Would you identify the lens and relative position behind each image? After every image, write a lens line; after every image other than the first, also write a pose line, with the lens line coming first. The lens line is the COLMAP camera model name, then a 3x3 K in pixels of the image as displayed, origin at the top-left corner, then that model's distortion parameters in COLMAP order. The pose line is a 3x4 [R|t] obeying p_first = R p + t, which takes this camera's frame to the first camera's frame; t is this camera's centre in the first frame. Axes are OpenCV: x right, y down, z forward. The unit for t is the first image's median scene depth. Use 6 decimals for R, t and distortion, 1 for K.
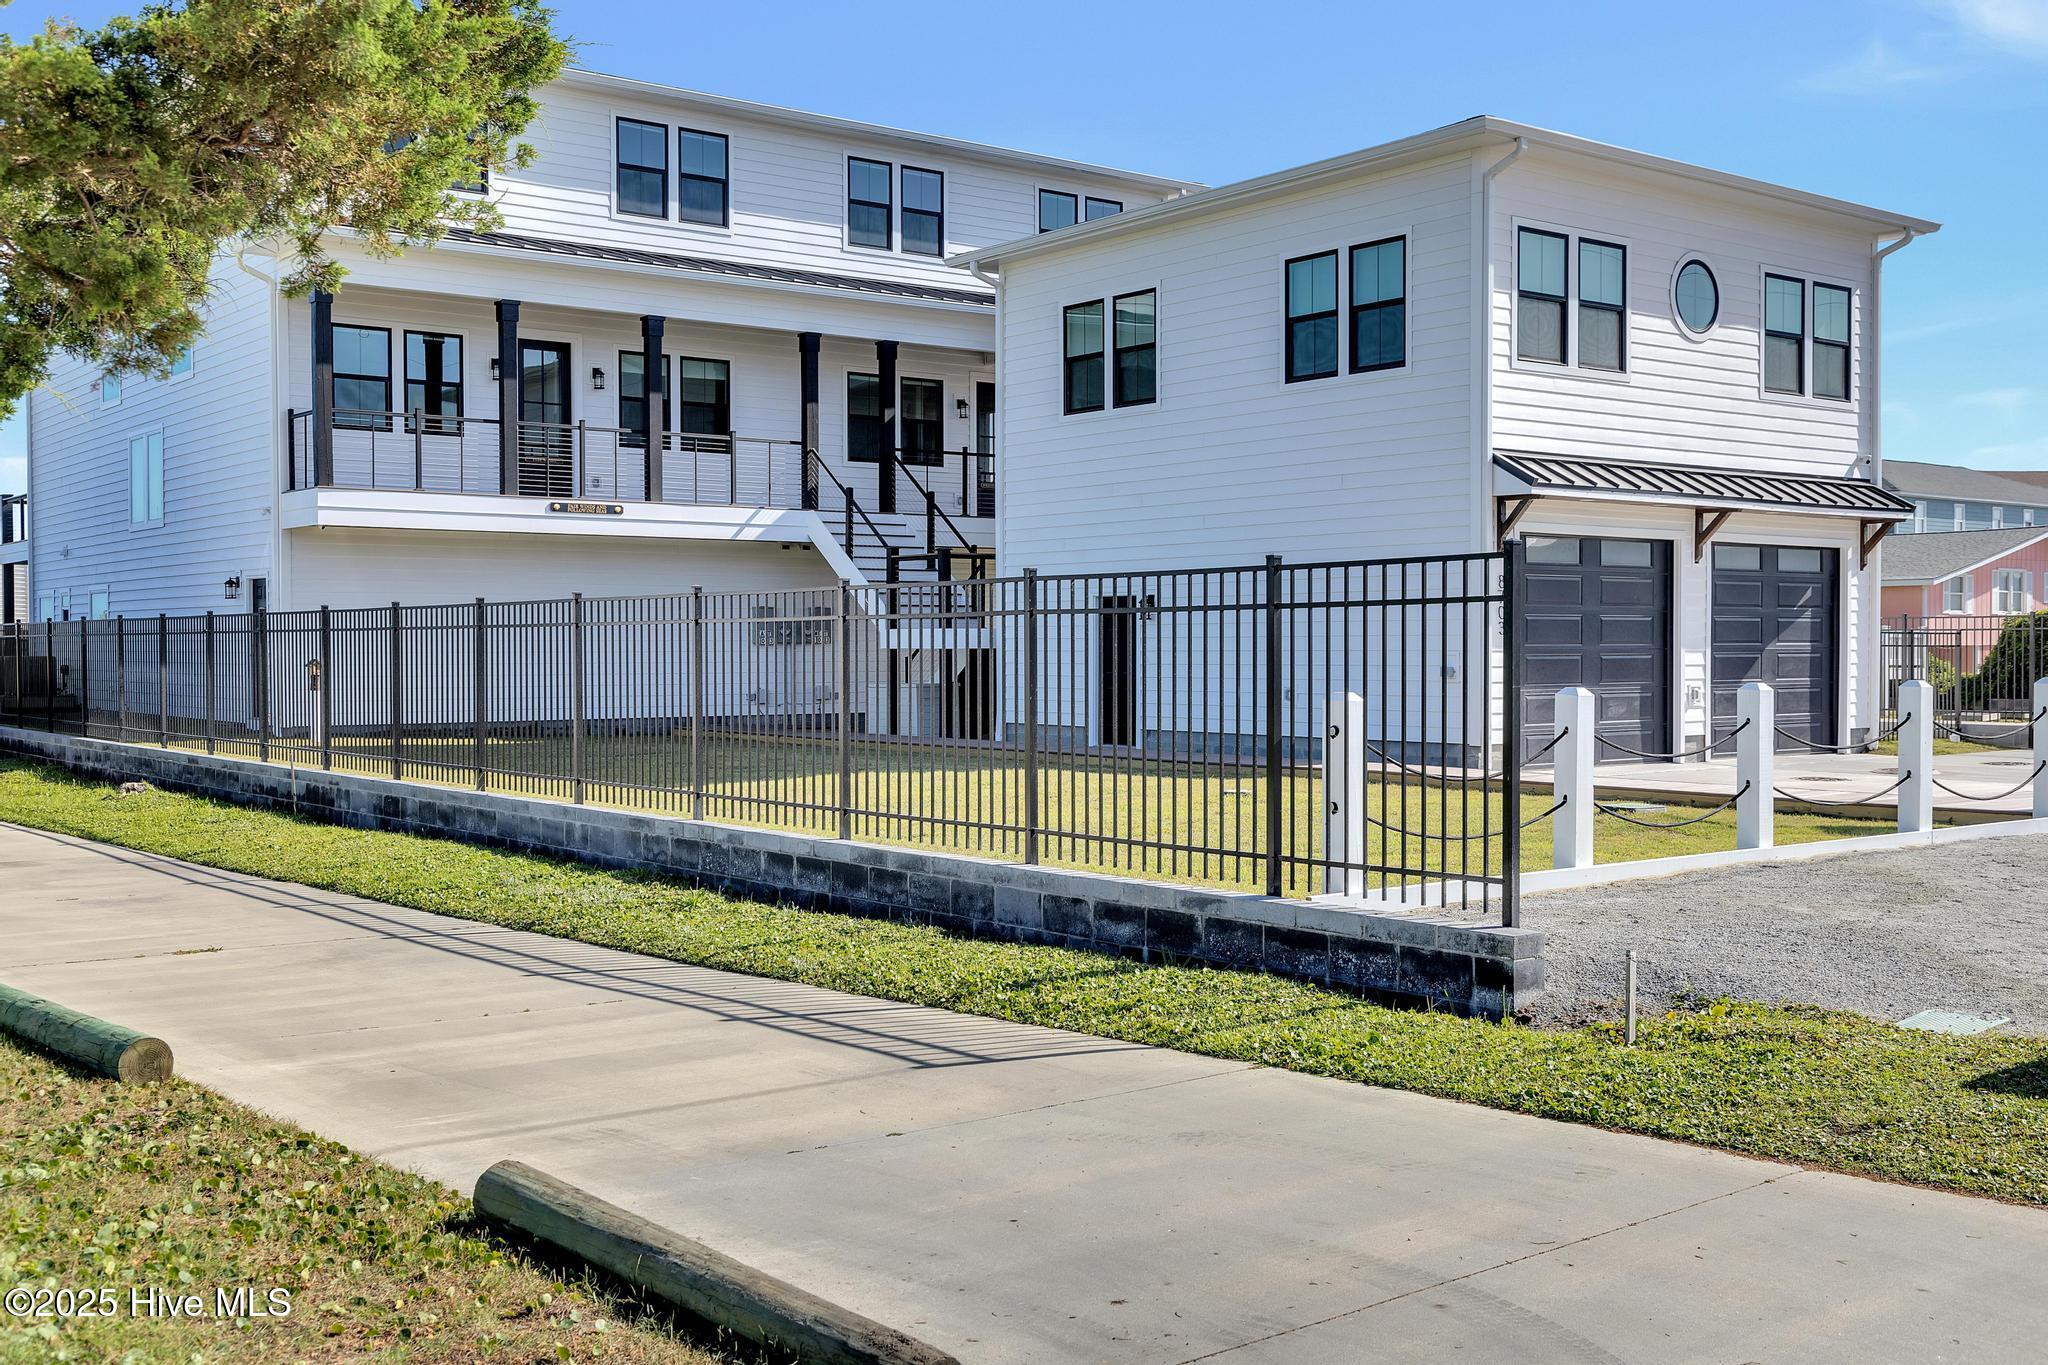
lens RADIAL K [[2086.1, 0, 1024.0], [0, 2086.1, 682.5], [0, 0, 1]] dist [0.018827, 0.003288]
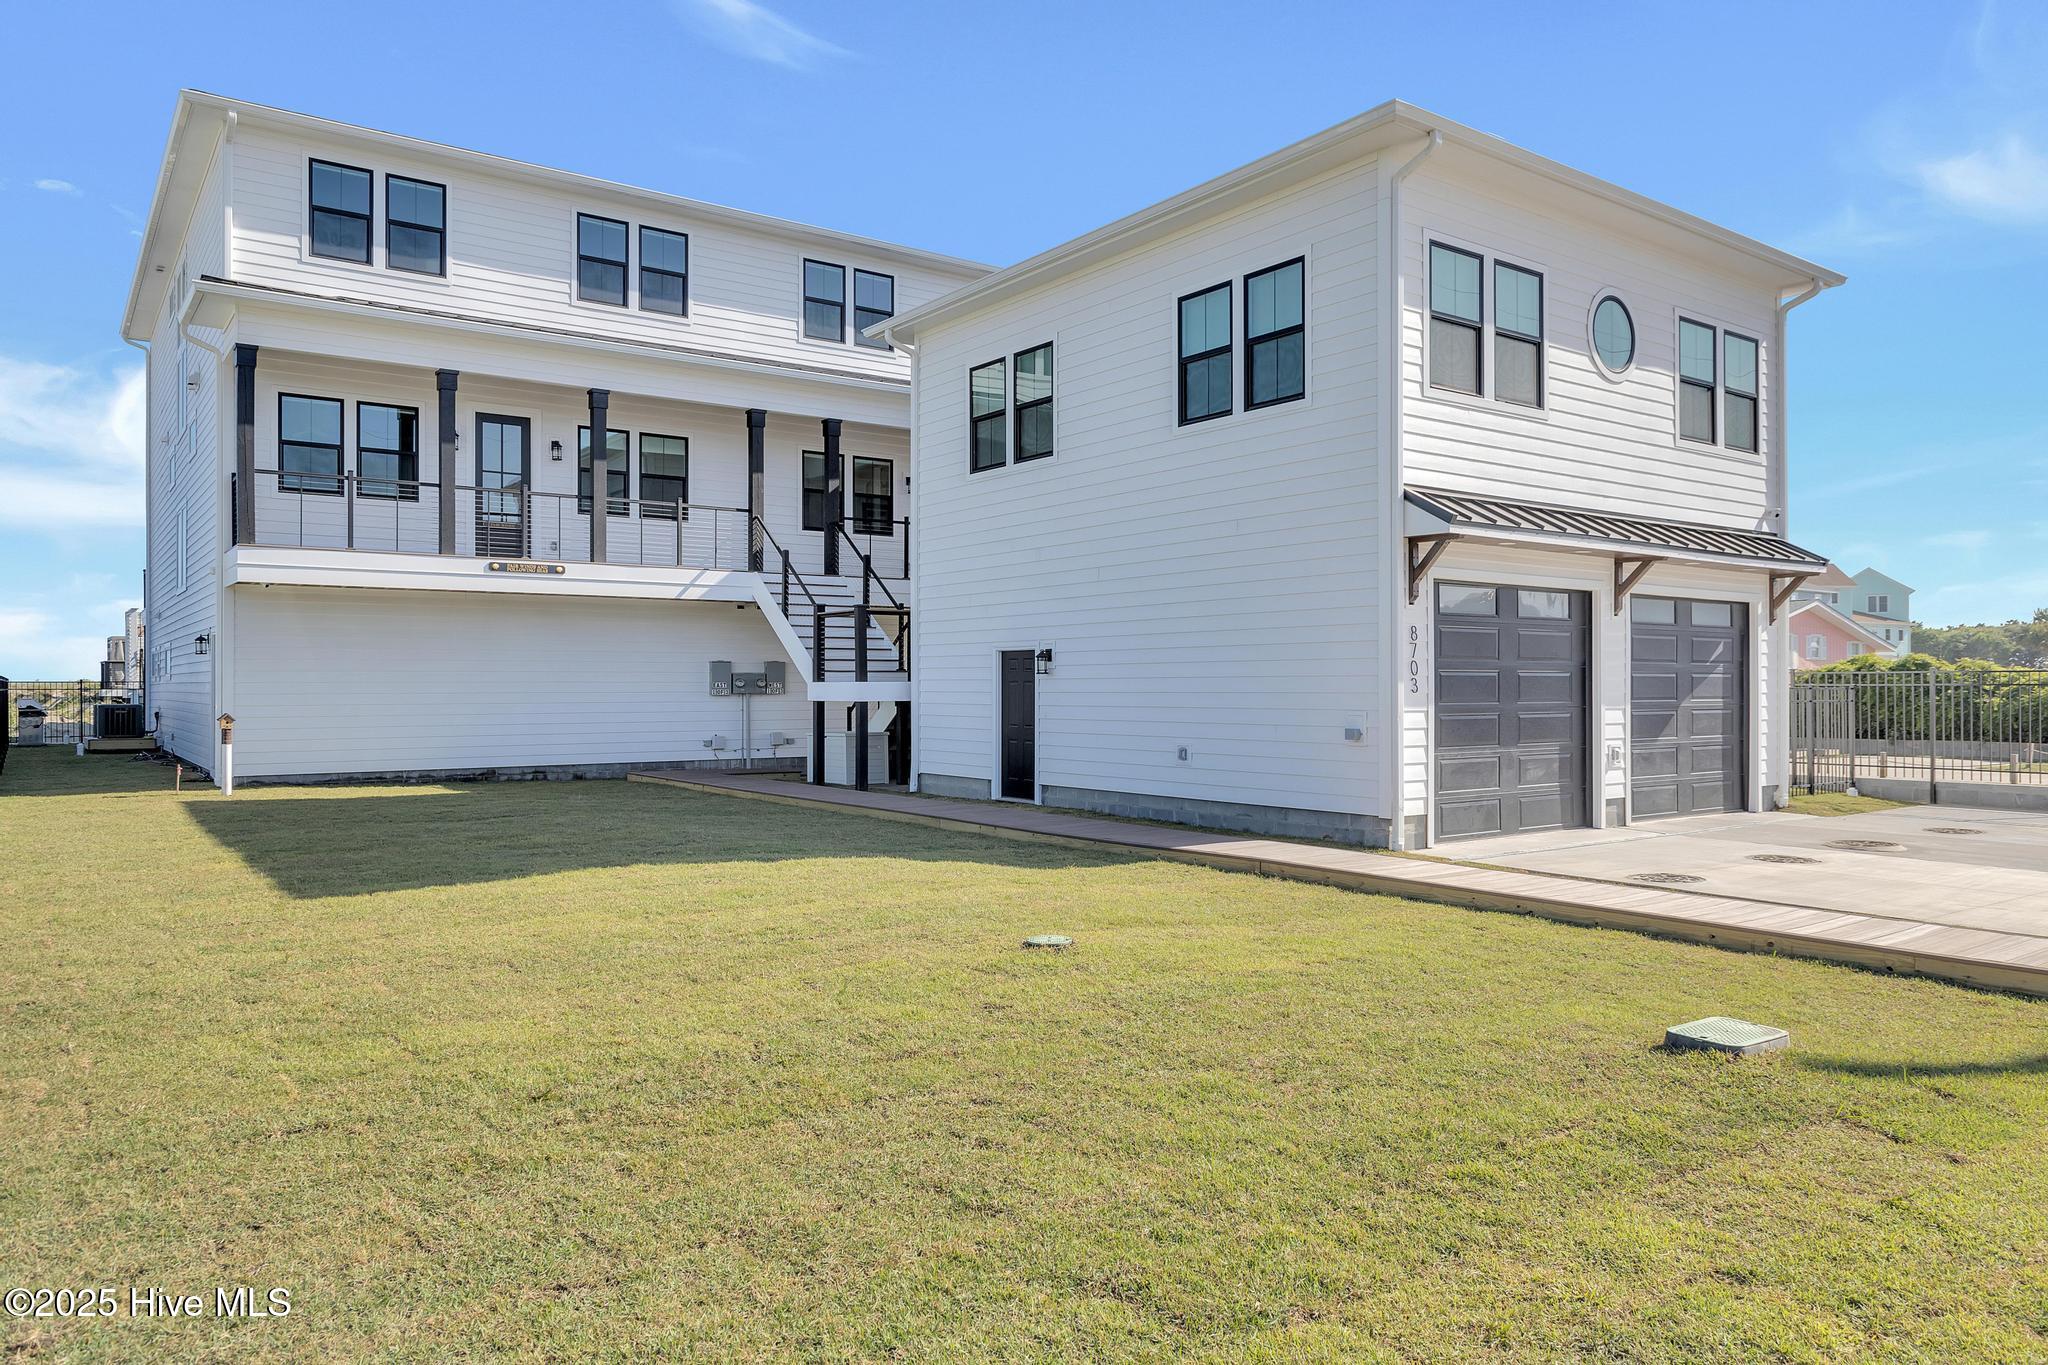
lens RADIAL K [[1340.9, 0, 1024.0], [0, 1340.9, 682.5], [0, 0, 1]] dist [0.005891, -0.000932]
pose [[0.999597, 0.001061, -0.028385, 0.067429], [-0.001642, 0.999790, -0.020438, -0.013264], [0.028357, 0.020476, 0.999388, 0.363038]]
